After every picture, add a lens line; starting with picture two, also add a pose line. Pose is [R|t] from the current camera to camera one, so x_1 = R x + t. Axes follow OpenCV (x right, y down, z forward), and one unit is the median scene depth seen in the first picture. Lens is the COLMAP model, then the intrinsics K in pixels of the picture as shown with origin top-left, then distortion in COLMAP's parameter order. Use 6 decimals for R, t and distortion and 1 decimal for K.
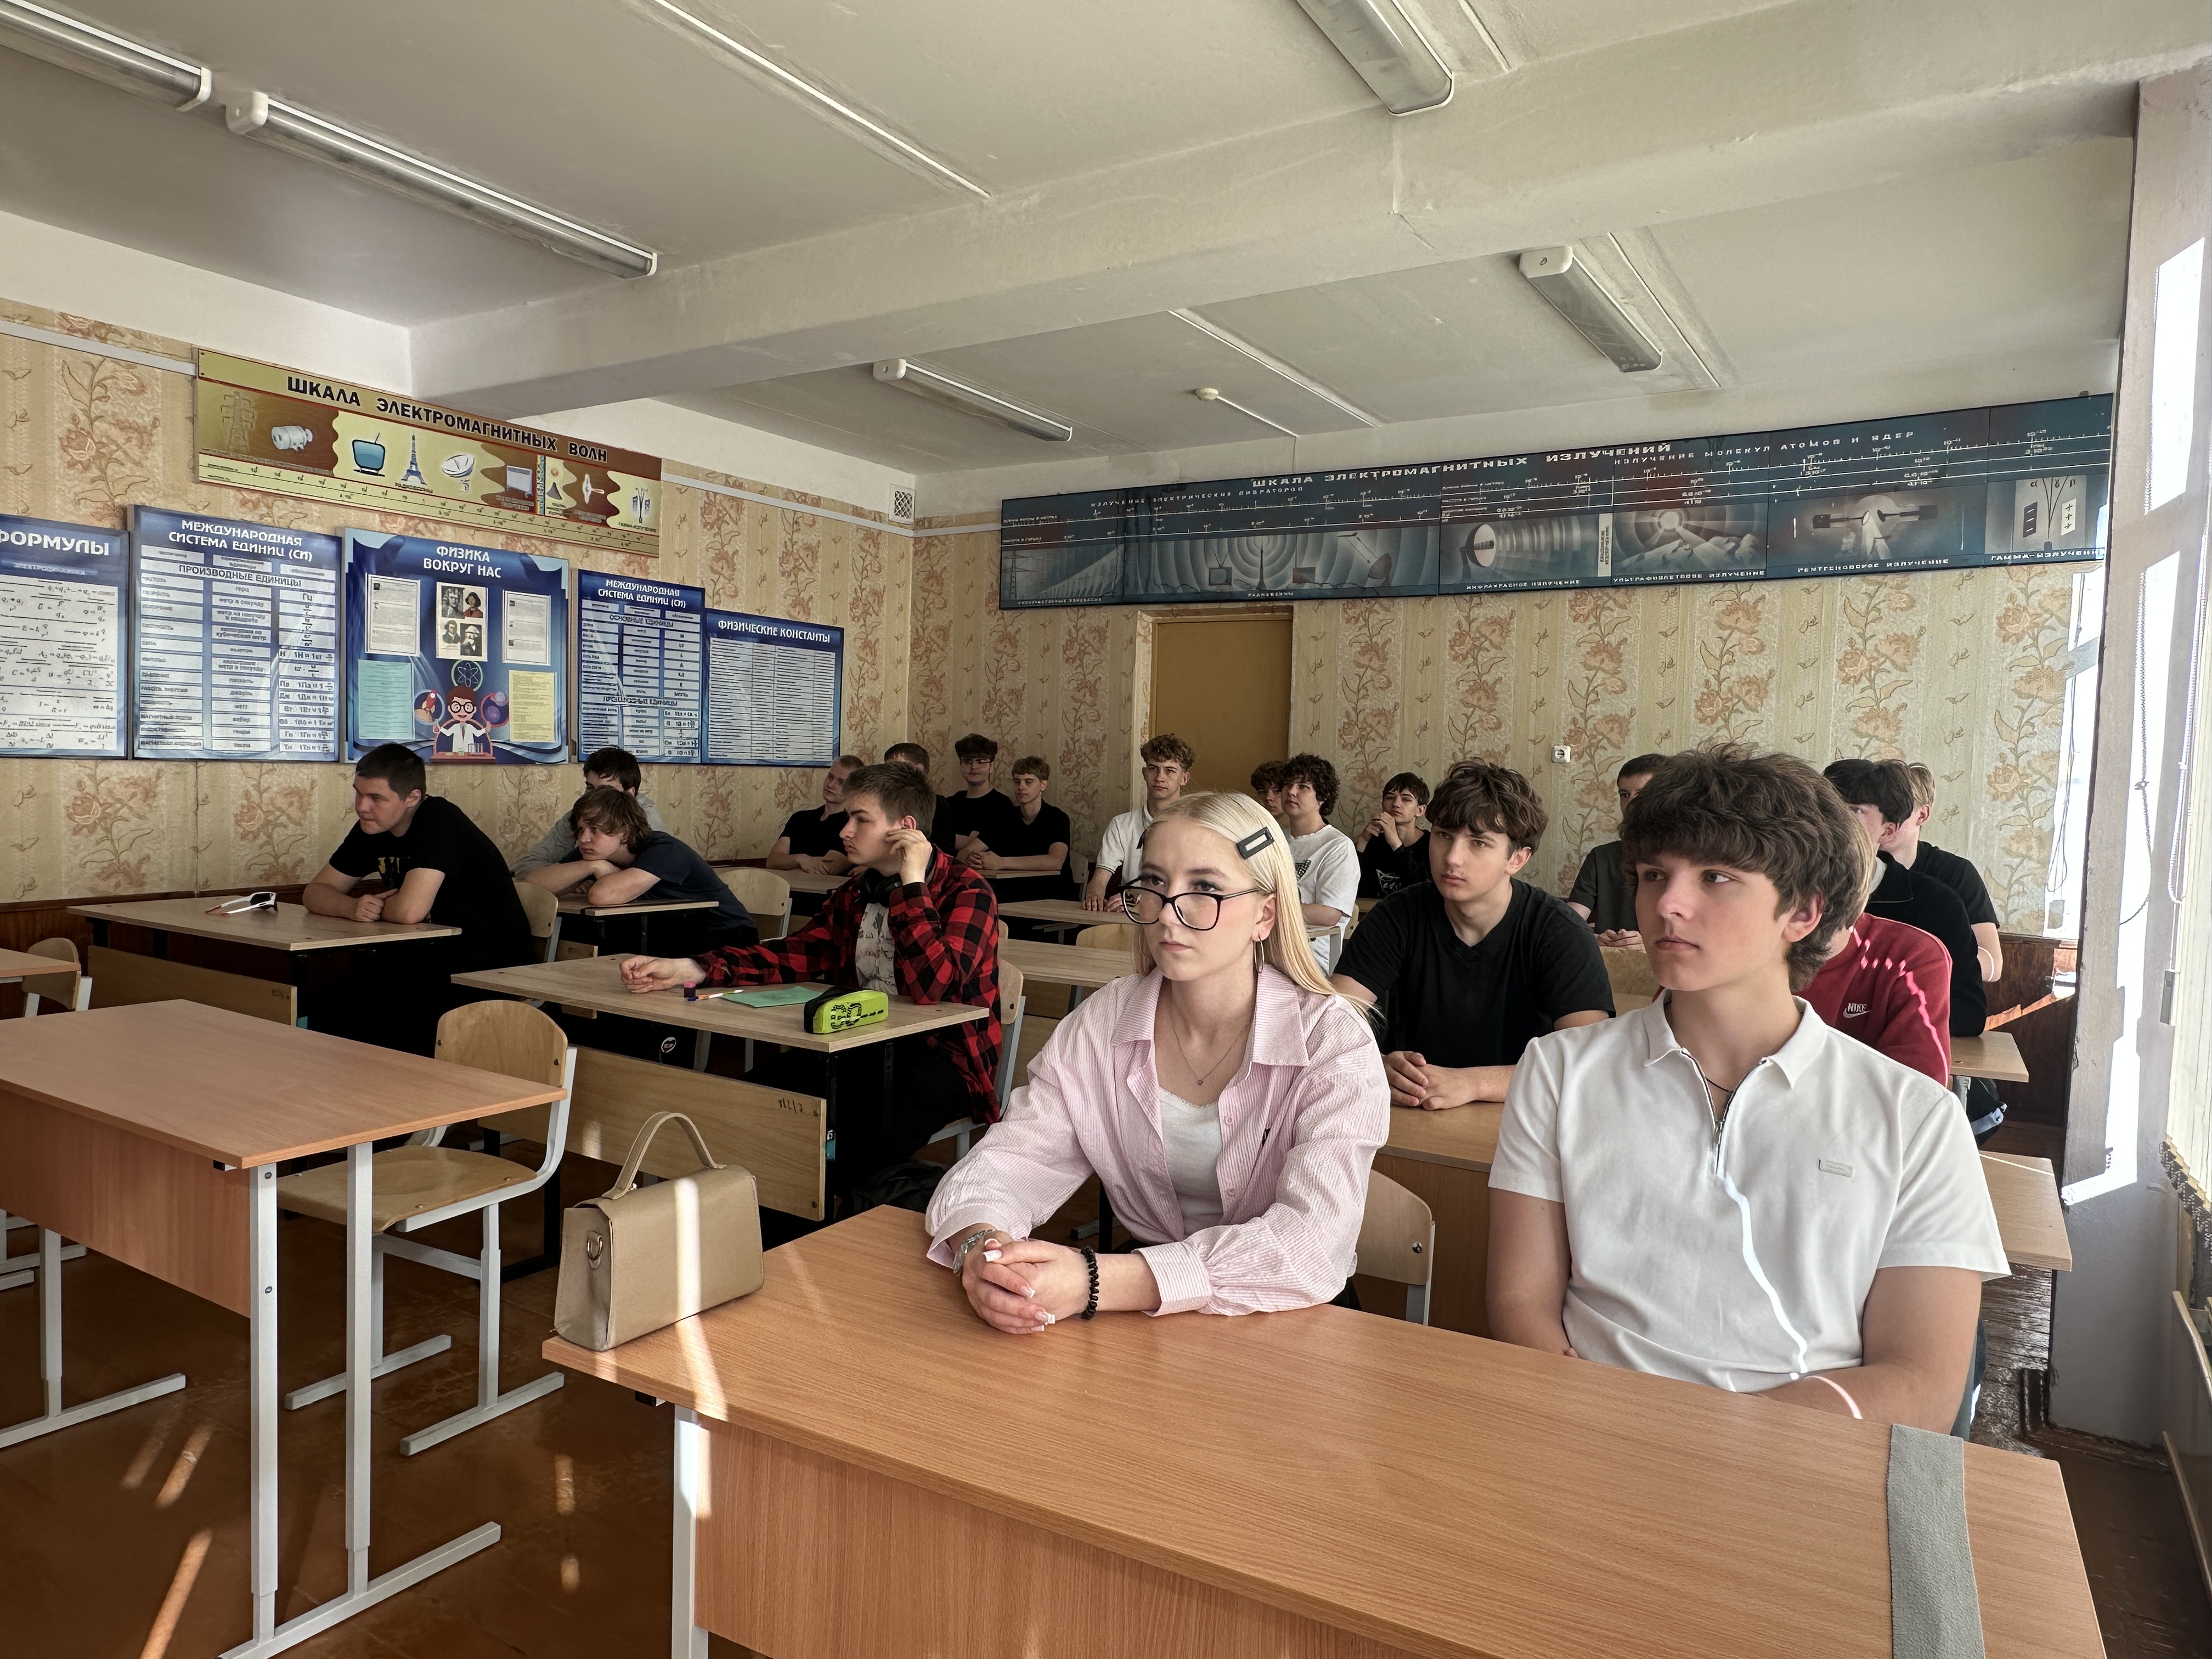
lens RADIAL K [[1420.2, 0, 1102.4], [0, 1420.2, 828.2], [0, 0, 1]] dist [0.030571, 0.012313]
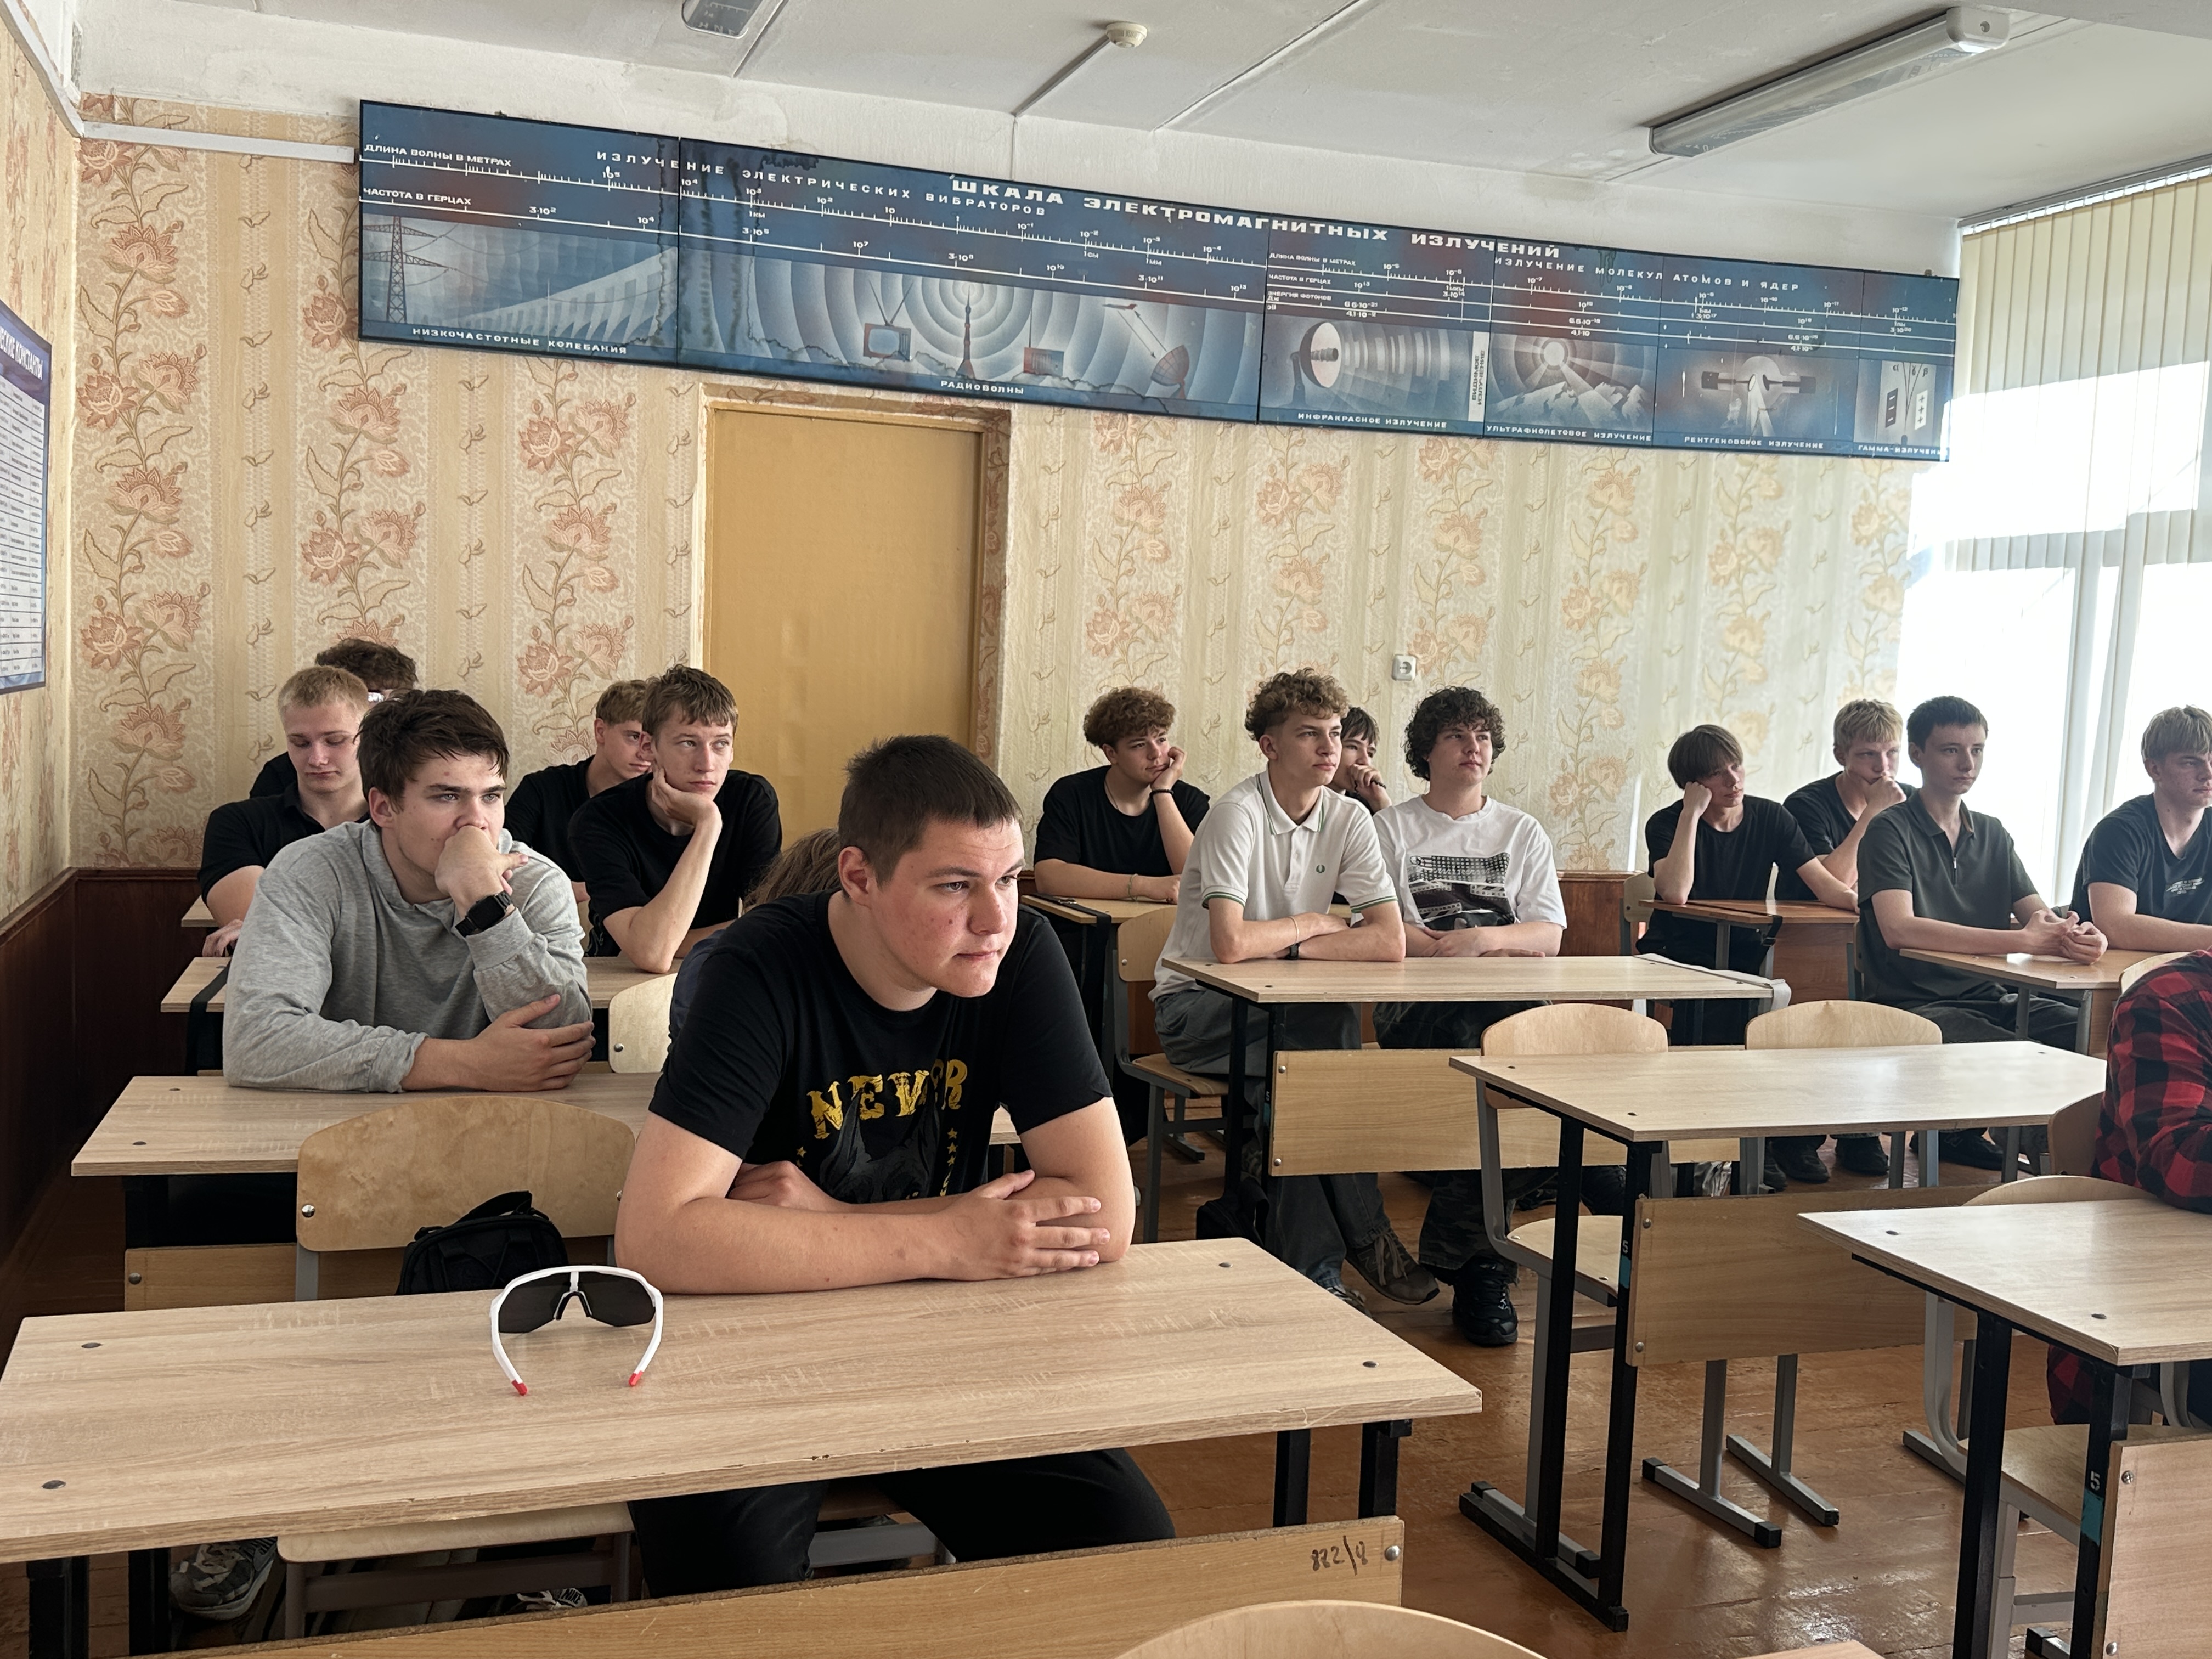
lens RADIAL K [[2103.0, 0, 1104.3], [0, 2103.0, 835.5], [0, 0, 1]] dist [0.131032, 0.000000]
pose [[0.632216, -0.070015, 0.771622, -0.580954], [0.016375, 0.996894, 0.077039, -0.051255], [-0.774619, -0.036070, 0.631398, 0.442033]]
